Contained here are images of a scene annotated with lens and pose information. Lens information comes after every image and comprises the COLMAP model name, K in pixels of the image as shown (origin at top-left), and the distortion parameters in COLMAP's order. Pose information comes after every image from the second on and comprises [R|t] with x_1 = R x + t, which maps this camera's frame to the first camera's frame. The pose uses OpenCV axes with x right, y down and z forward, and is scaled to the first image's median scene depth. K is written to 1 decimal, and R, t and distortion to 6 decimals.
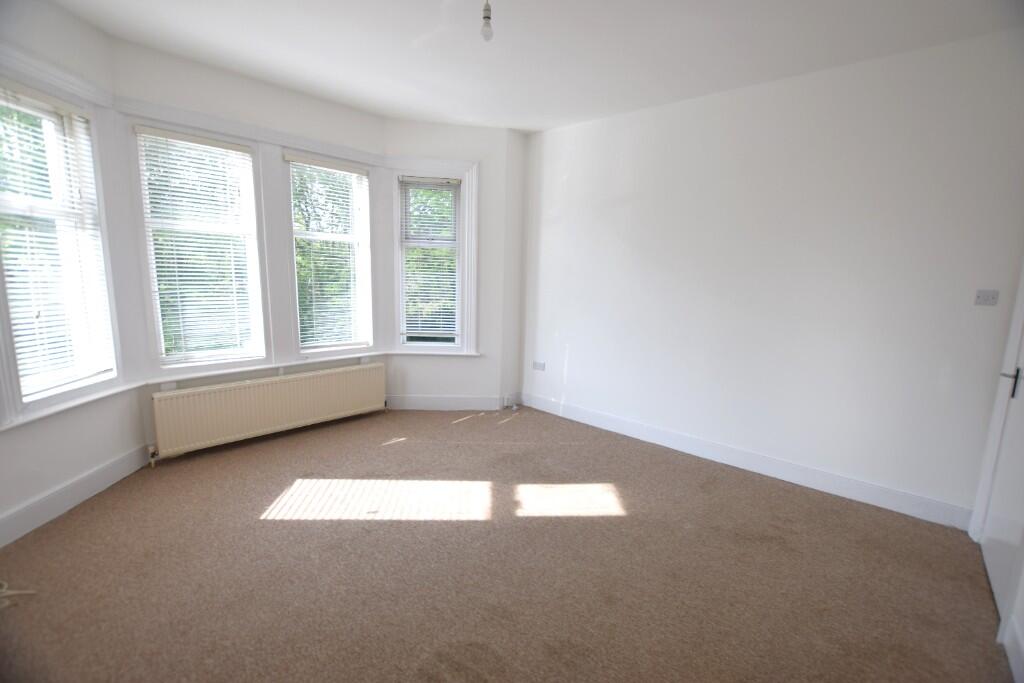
lens RADIAL K [[457.7, 0, 510.9], [0, 457.7, 343.3], [0, 0, 1]] dist [-0.019711, 0.000252]
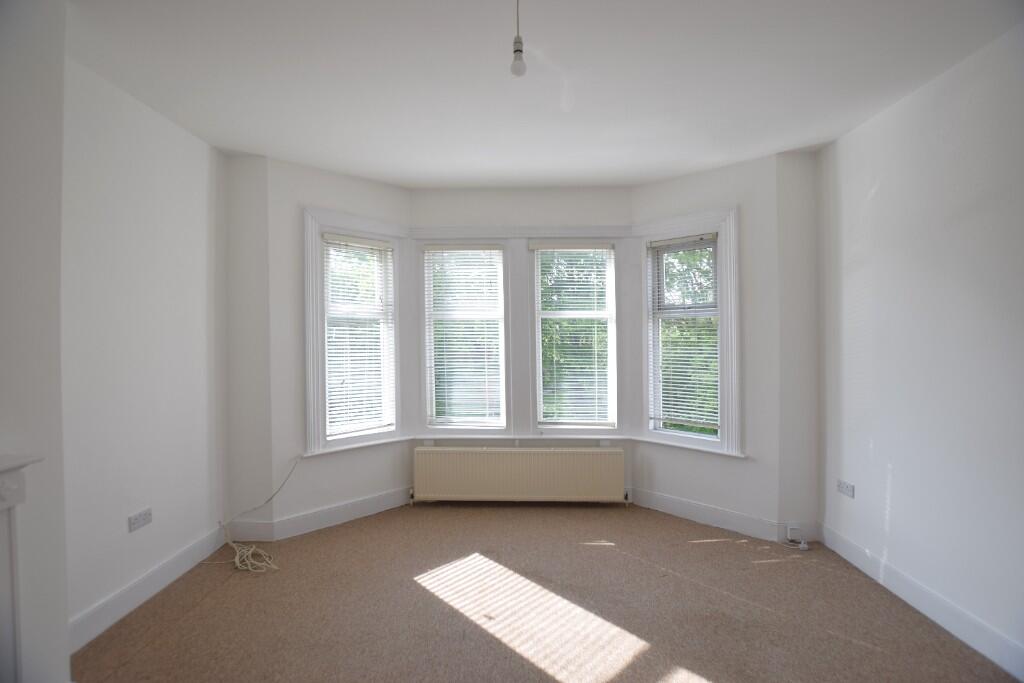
lens RADIAL K [[454.3, 0, 512.0], [0, 454.3, 341.5], [0, 0, 1]] dist [-0.028061, 0.000356]
pose [[0.650048, -0.032966, -0.759178, 0.304441], [-0.093155, 0.988066, -0.122669, -0.042454], [0.754162, 0.150462, 0.639219, 0.292052]]
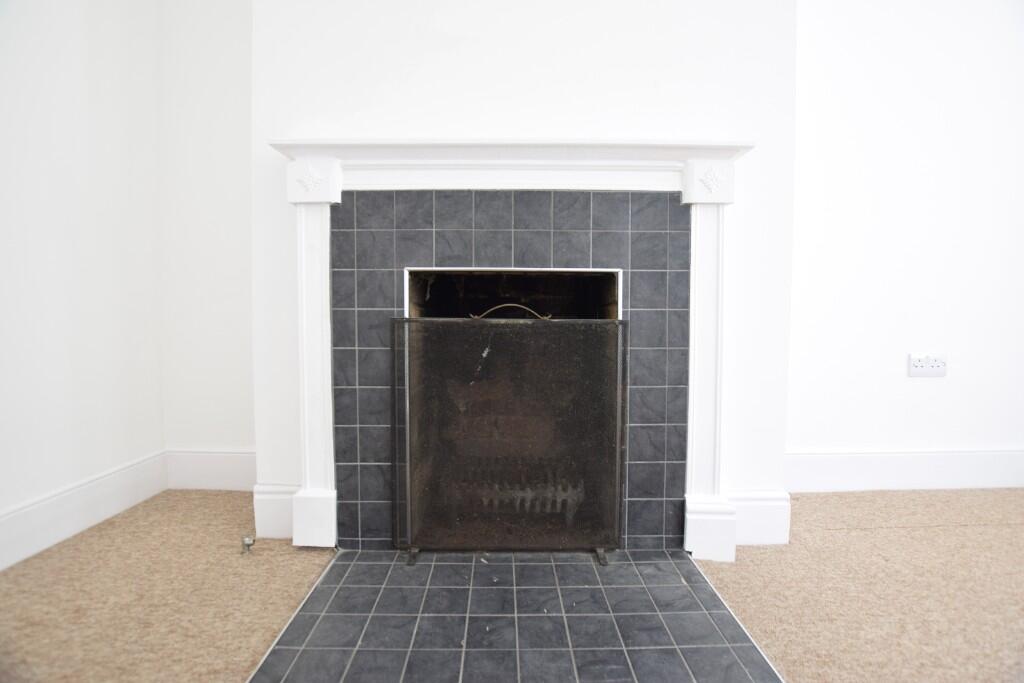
lens RADIAL K [[457.7, 0, 510.9], [0, 457.7, 343.3], [0, 0, 1]] dist [-0.019711, 0.000252]
pose [[-0.735060, -0.013031, -0.677877, 0.029832], [-0.147453, 0.978957, 0.141072, 0.173523], [0.661774, 0.203651, -0.721513, 0.383498]]
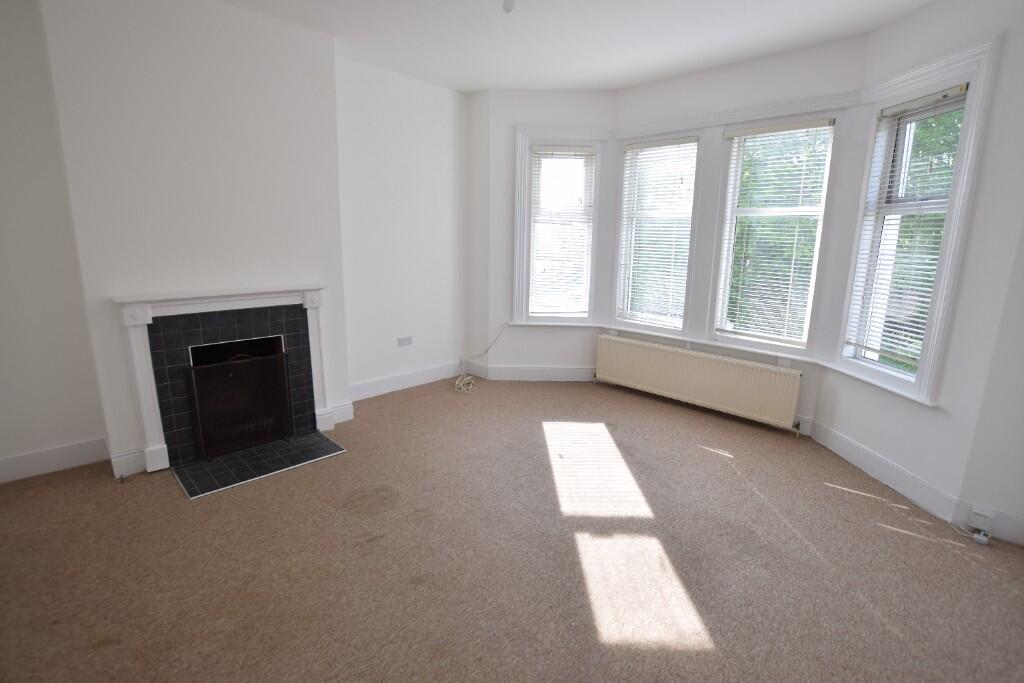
lens RADIAL K [[481.9, 0, 512.0], [0, 481.9, 341.5], [0, 0, 1]] dist [-0.018590, 0.000319]
pose [[-0.053937, 0.167975, -0.984315, 0.628598], [-0.181139, 0.967749, 0.175073, -0.070548], [0.981977, 0.187741, -0.021771, 0.640194]]
